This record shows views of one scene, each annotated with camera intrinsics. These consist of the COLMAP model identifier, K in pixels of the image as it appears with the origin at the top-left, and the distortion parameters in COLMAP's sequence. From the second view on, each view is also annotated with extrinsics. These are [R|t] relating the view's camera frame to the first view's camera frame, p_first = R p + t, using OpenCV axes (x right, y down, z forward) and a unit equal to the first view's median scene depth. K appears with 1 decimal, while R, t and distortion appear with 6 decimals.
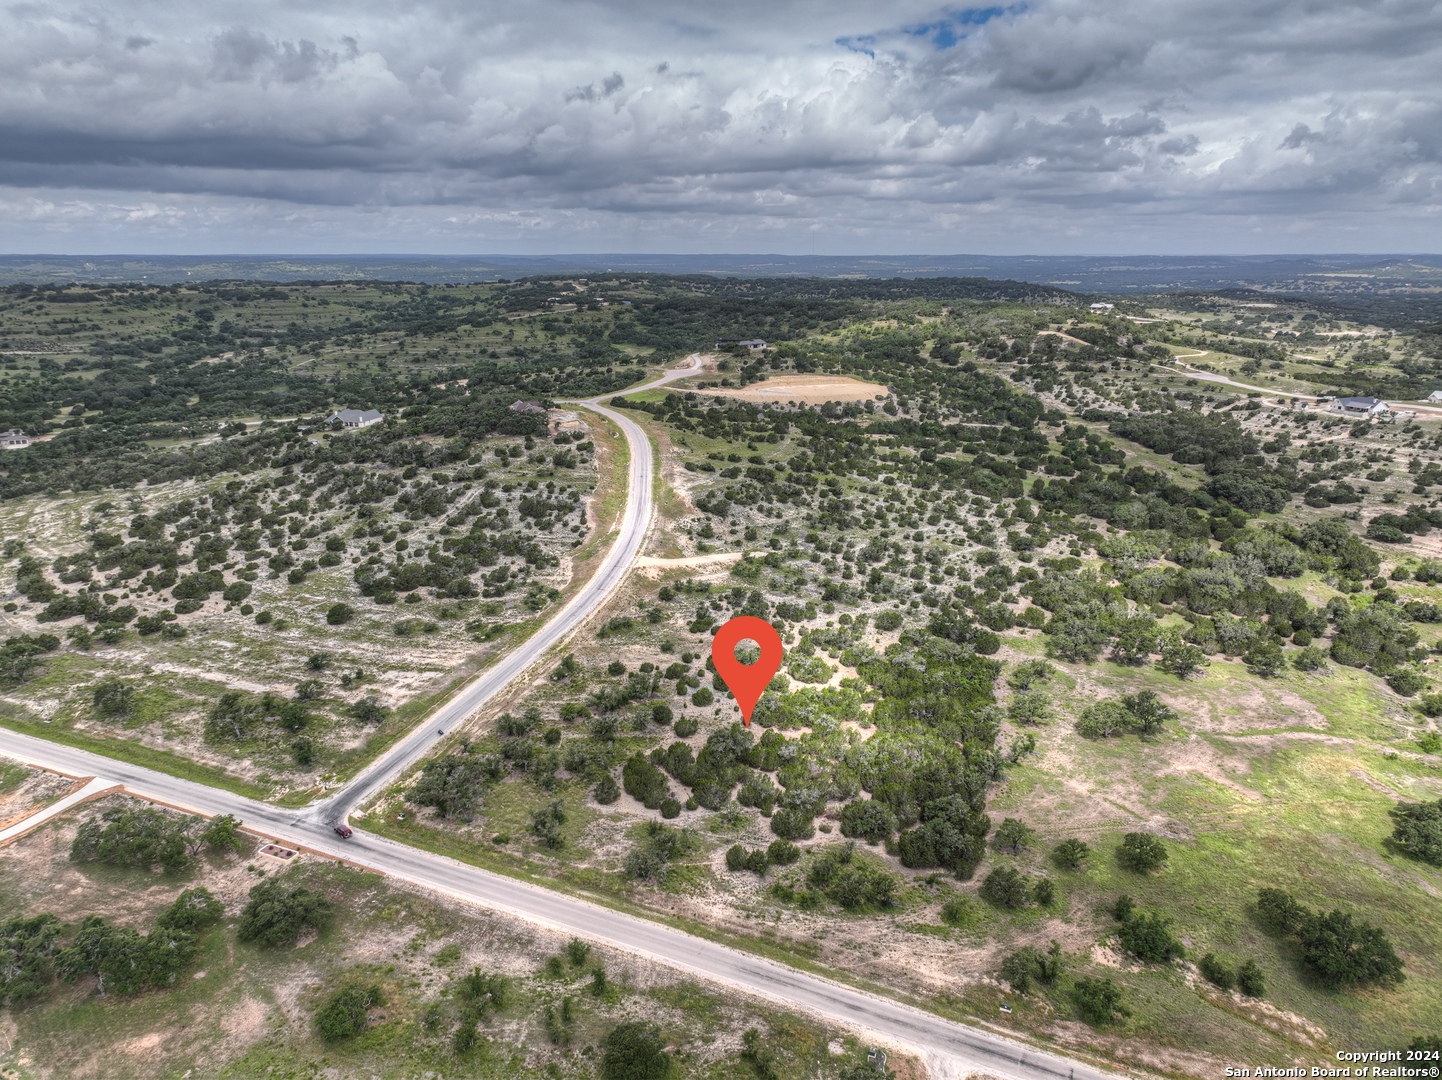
lens RADIAL K [[1014.2, 0, 722.0], [0, 1014.2, 530.4], [0, 0, 1]] dist [-0.001866, 0.019333]
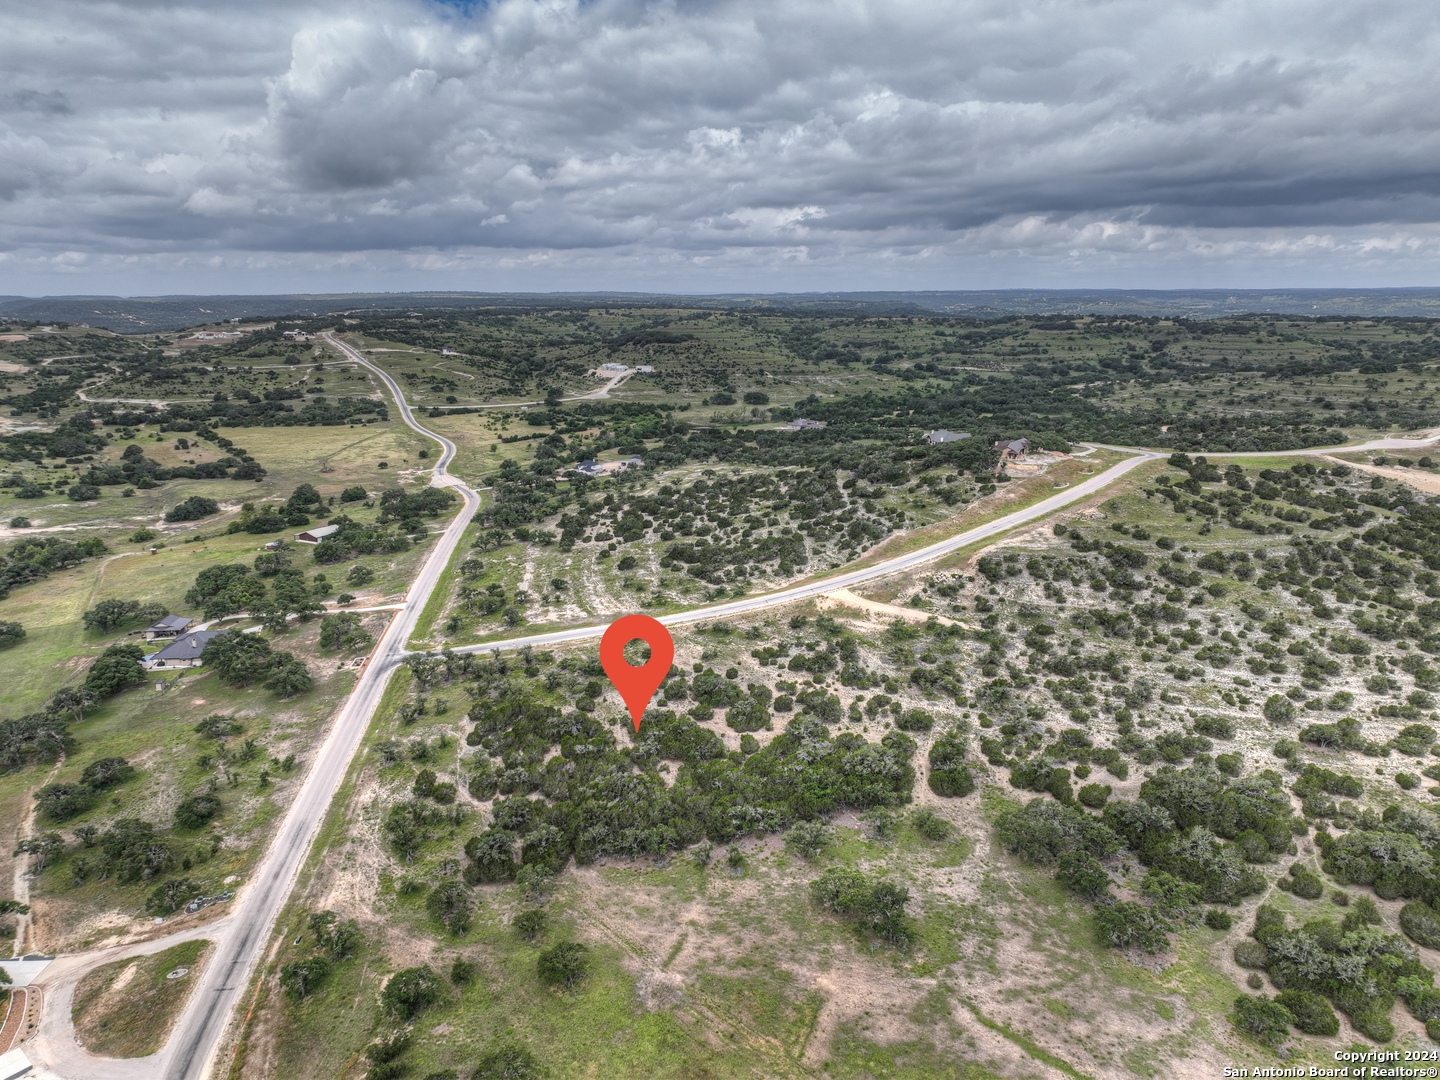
lens RADIAL K [[1012.8, 0, 719.6], [0, 1012.8, 531.3], [0, 0, 1]] dist [-0.001866, 0.019333]
pose [[0.512124, 0.201925, -0.834838, 0.775596], [-0.226382, 0.969337, 0.095584, -0.110918], [0.828541, 0.140042, 0.542133, 0.393734]]
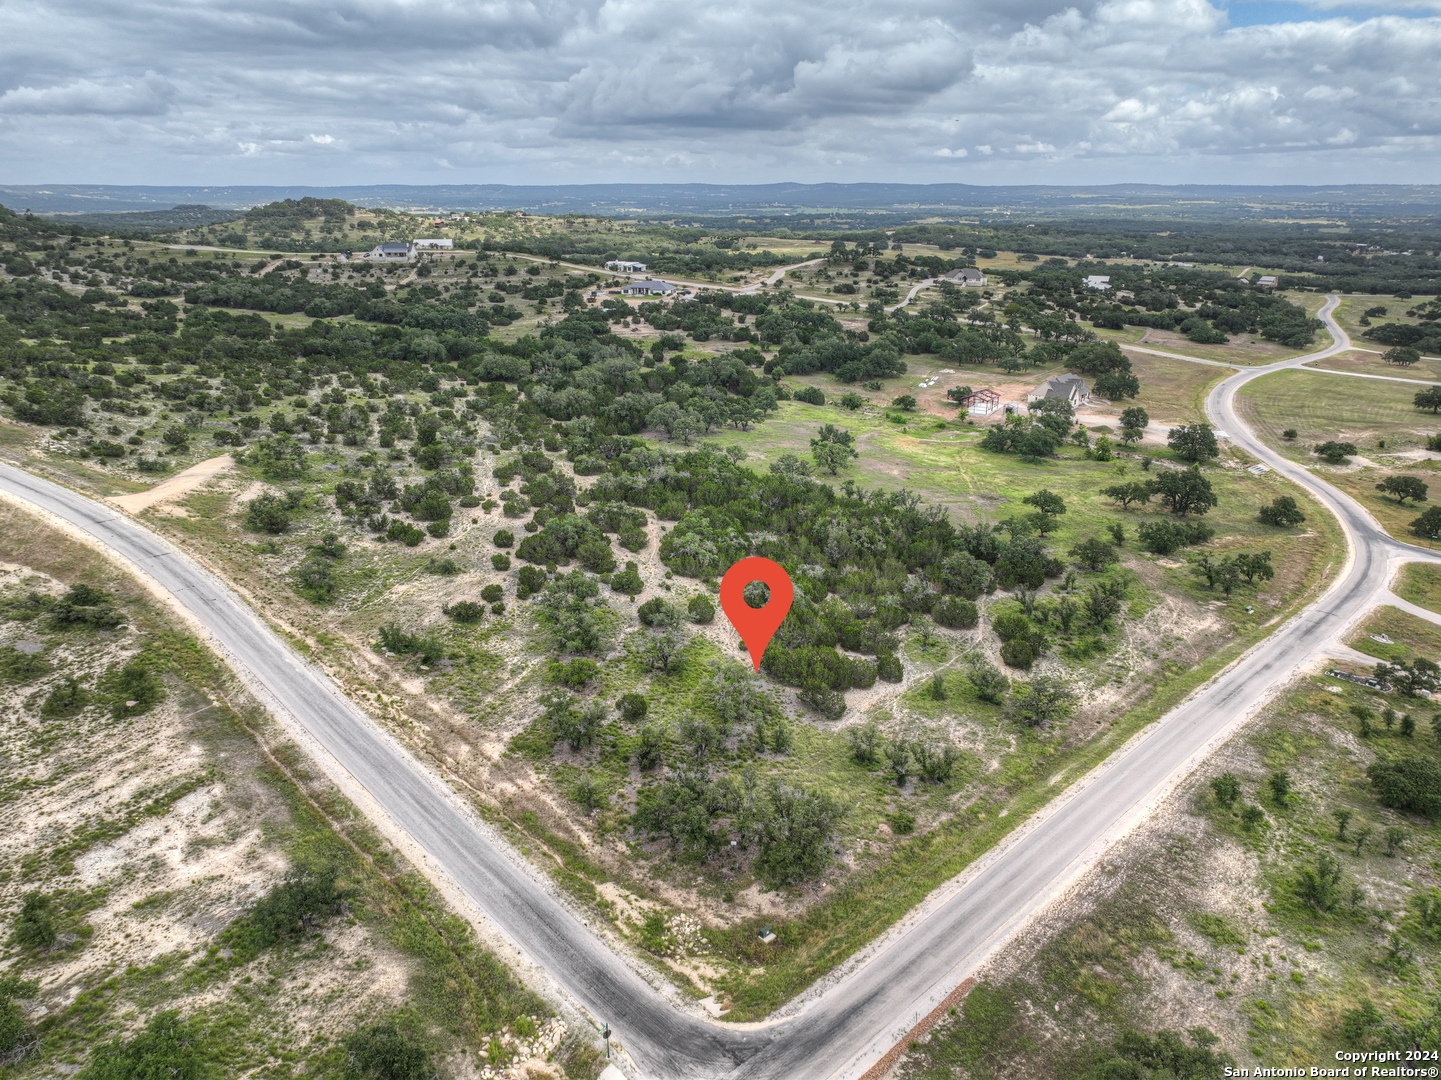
lens RADIAL K [[1013.5, 0, 719.0], [0, 1013.5, 526.3], [0, 0, 1]] dist [-0.001866, 0.019333]
pose [[0.366100, -0.295340, 0.882466, -0.481356], [0.246579, 0.945191, 0.214037, 0.006206], [-0.897312, 0.139239, 0.418859, 0.579958]]
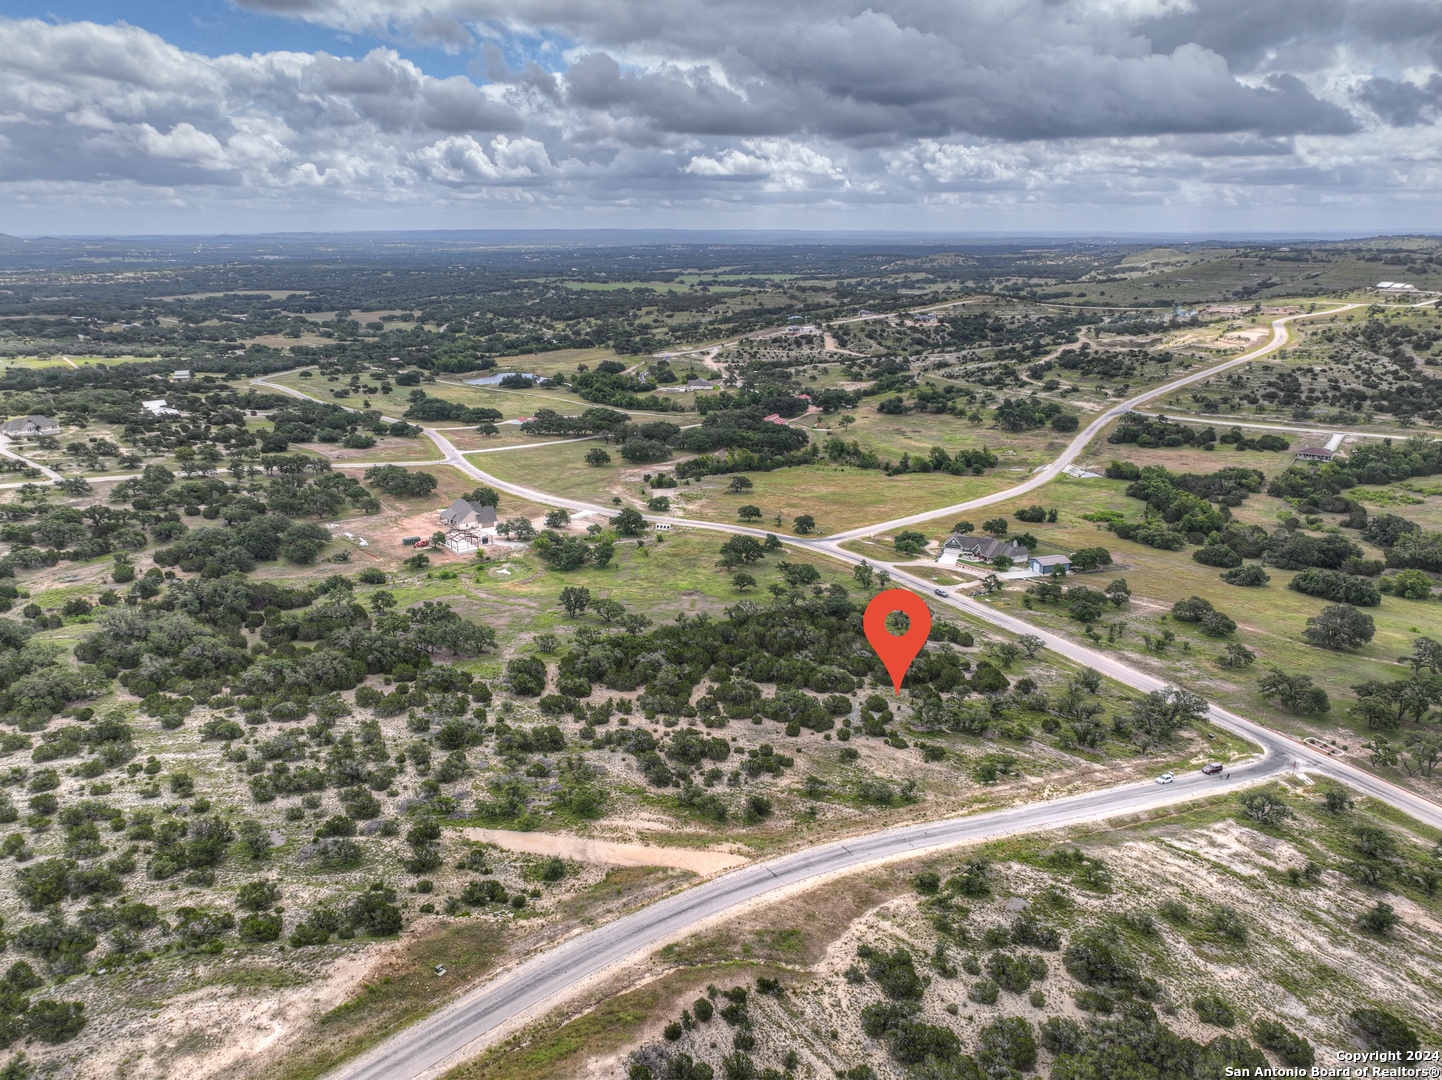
lens RADIAL K [[1014.2, 0, 717.5], [0, 1014.2, 567.7], [0, 0, 1]] dist [-0.001866, 0.019333]
pose [[-0.764852, -0.202998, 0.611386, -0.390912], [0.175723, 0.847321, 0.501167, -0.376267], [-0.619776, 0.490753, -0.612404, 1.382590]]
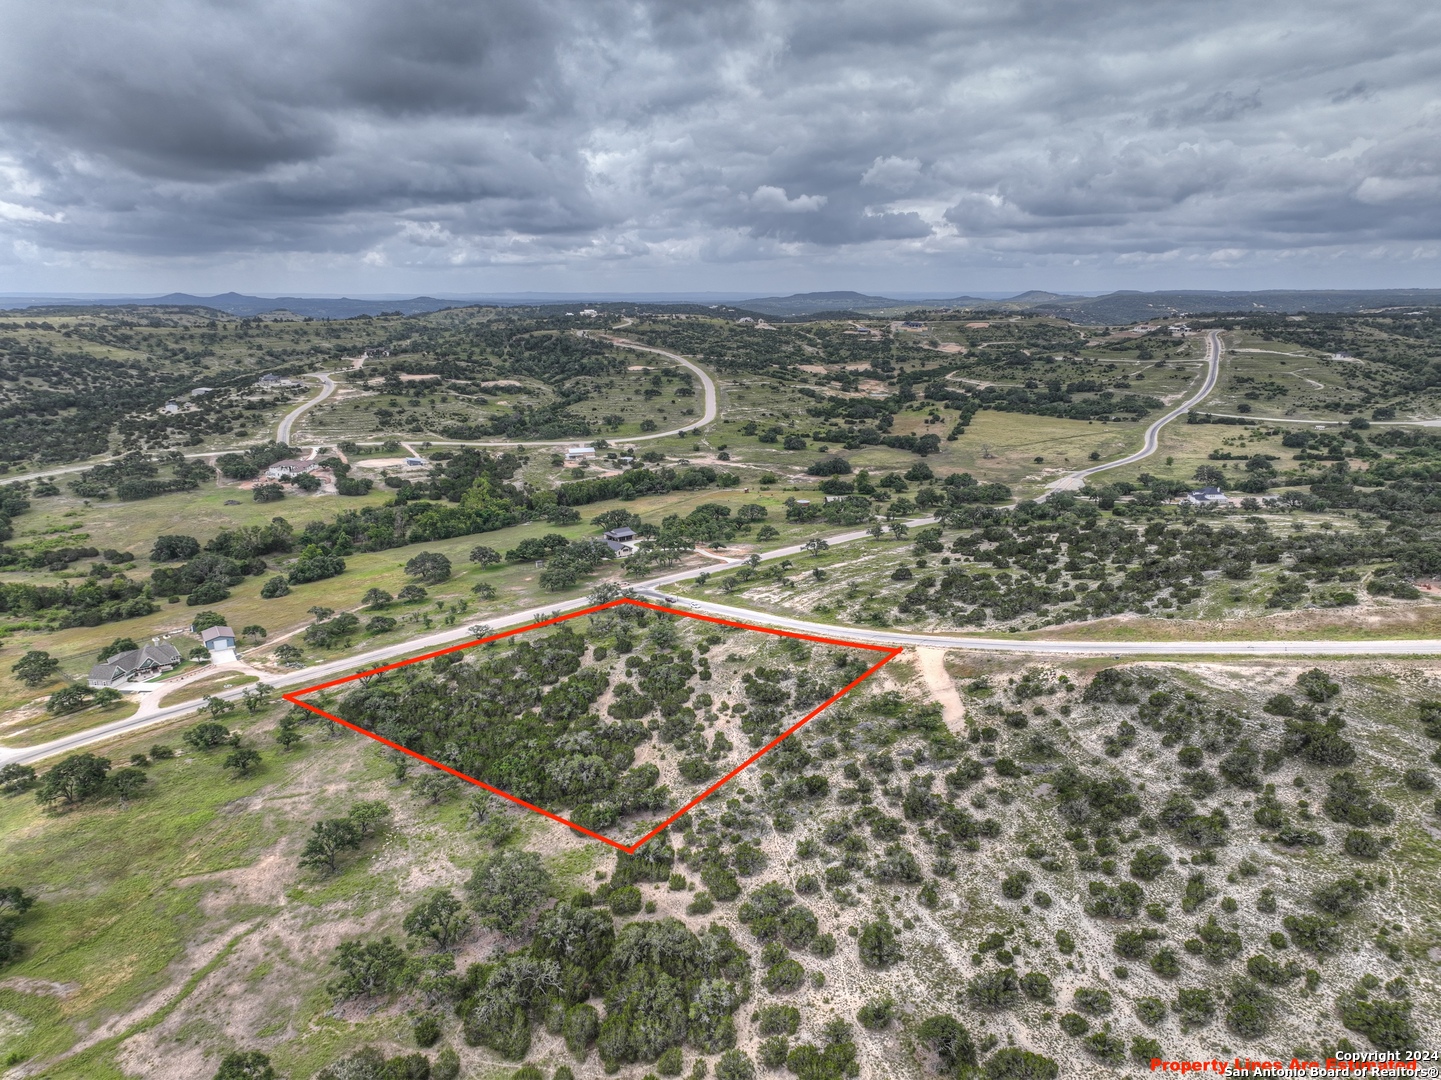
lens RADIAL K [[1013.5, 0, 726.0], [0, 1013.5, 525.9], [0, 0, 1]] dist [-0.001866, 0.019333]
pose [[-0.447488, 0.211108, -0.869016, 0.794802], [-0.235061, 0.909804, 0.342058, -0.349744], [0.862845, 0.357339, -0.357502, 1.256545]]
